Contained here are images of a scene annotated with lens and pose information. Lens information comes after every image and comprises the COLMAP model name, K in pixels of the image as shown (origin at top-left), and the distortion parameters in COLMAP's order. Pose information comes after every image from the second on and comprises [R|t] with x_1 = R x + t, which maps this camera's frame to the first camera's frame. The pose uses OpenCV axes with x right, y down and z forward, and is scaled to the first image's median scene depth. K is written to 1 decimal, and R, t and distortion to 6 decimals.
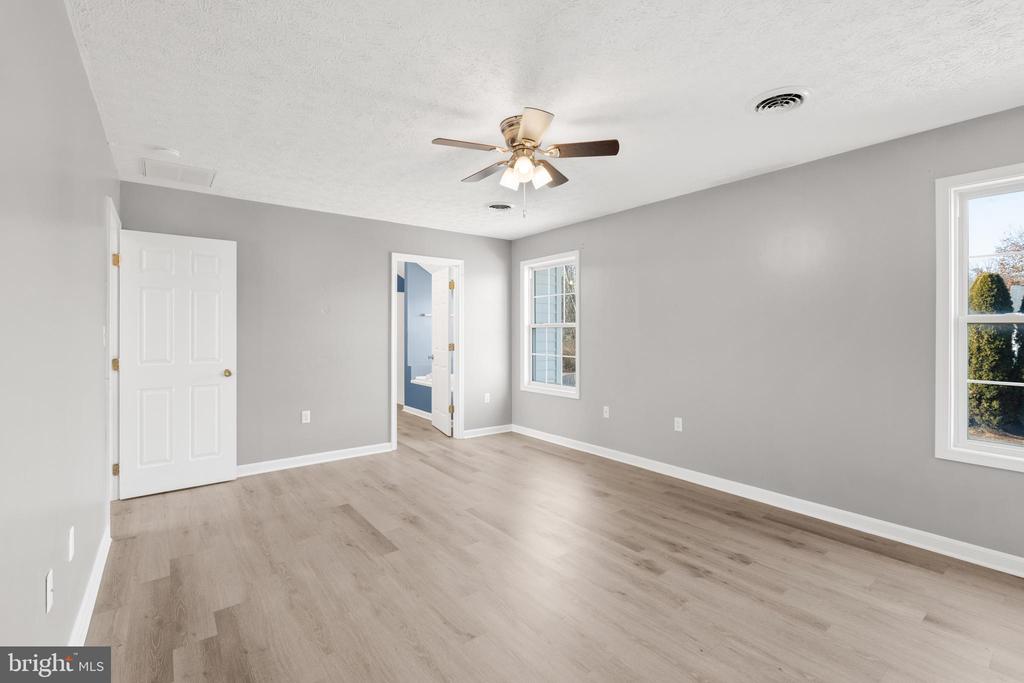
lens RADIAL K [[454.9, 0, 515.1], [0, 454.9, 329.2], [0, 0, 1]] dist [-0.000847, -0.000436]
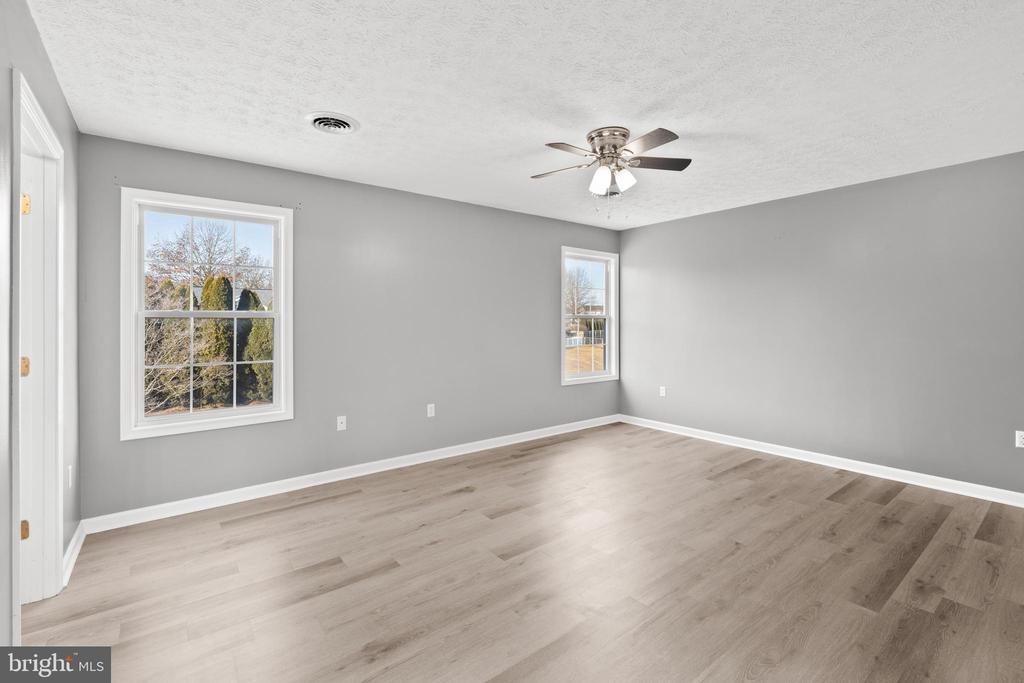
lens RADIAL K [[454.9, 0, 515.1], [0, 454.9, 329.2], [0, 0, 1]] dist [-0.000847, -0.000436]
pose [[-0.011531, -0.012134, 0.999860, -0.717597], [-0.003628, 0.999920, 0.012093, 0.005854], [-0.999927, -0.003488, -0.011574, 0.832272]]
